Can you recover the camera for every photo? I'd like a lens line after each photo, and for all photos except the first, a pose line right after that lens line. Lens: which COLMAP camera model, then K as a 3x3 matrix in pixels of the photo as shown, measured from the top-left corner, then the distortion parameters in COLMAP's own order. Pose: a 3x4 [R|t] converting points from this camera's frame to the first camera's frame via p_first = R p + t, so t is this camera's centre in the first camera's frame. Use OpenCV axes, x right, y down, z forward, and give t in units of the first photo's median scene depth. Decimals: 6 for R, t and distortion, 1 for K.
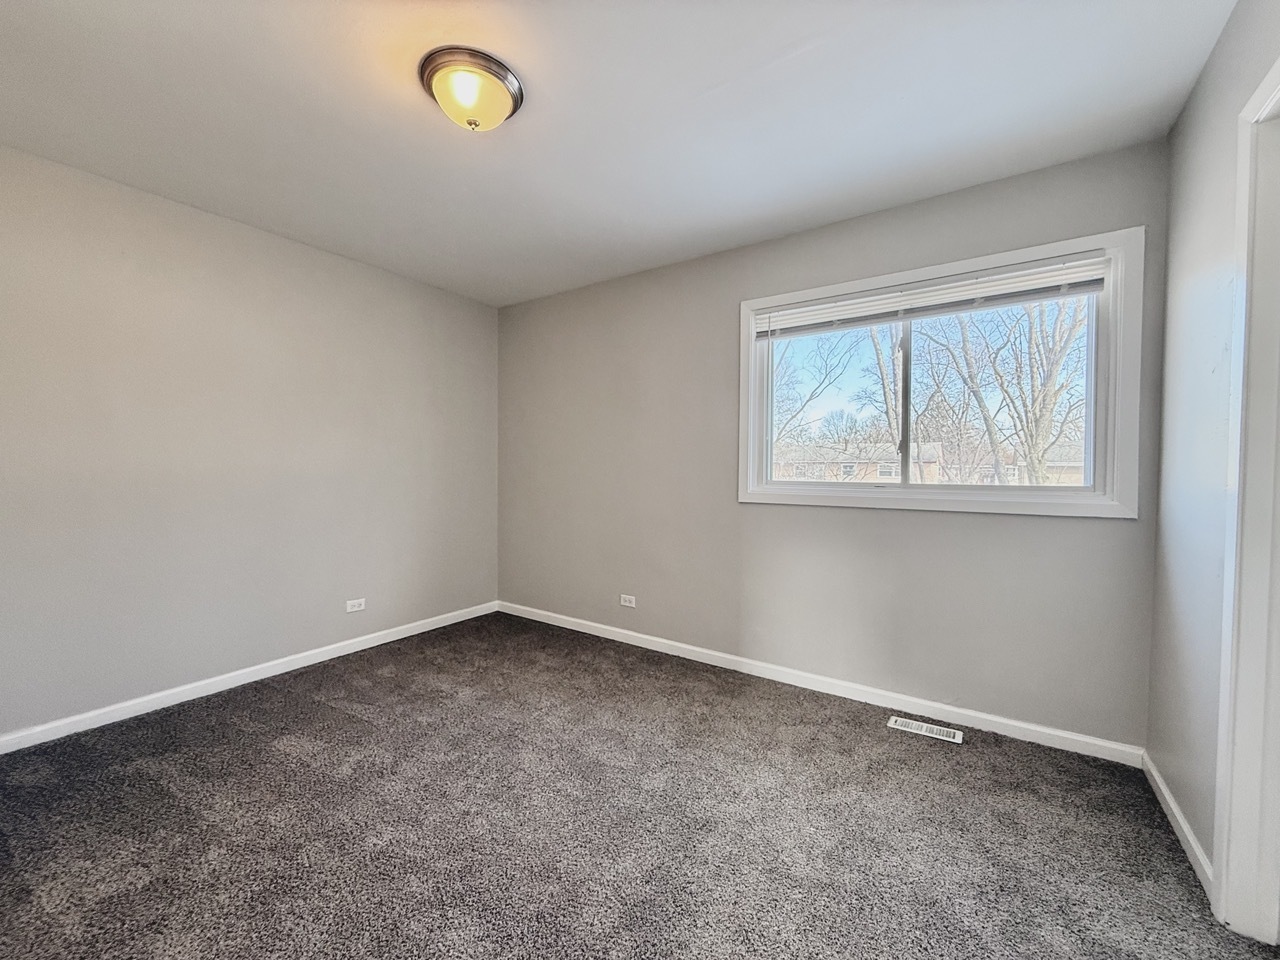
lens RADIAL K [[511.8, 0, 640.0], [0, 511.8, 480.0], [0, 0, 1]] dist [0.000491, 0.000132]
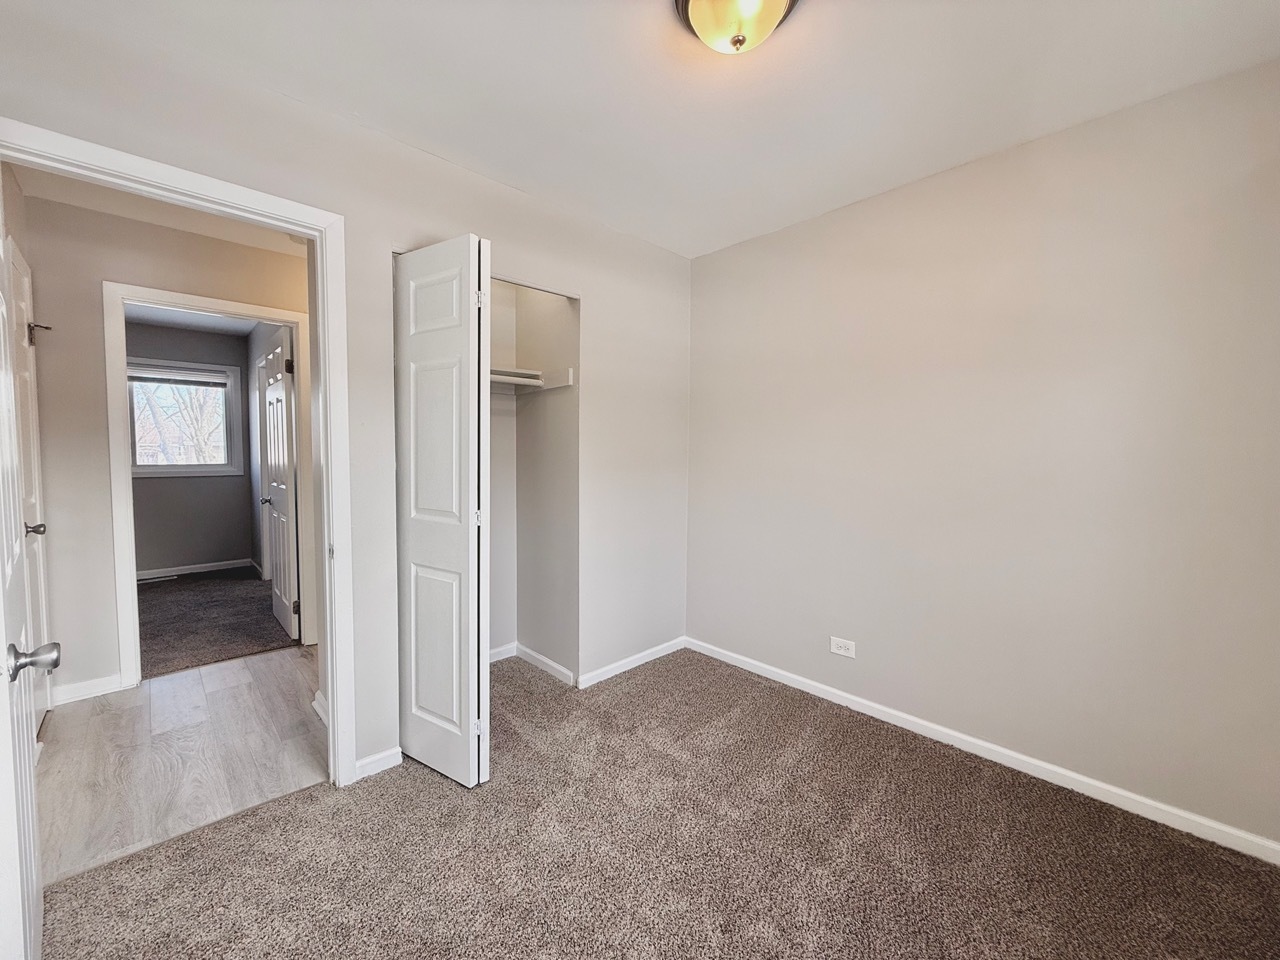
lens RADIAL K [[510.4, 0, 640.0], [0, 510.4, 480.0], [0, 0, 1]] dist [0.000002, 0.000297]
pose [[0.203202, -0.056169, 0.977524, -0.147772], [0.013811, 0.998418, 0.054499, -0.002216], [-0.979039, 0.002426, 0.203656, -0.189607]]
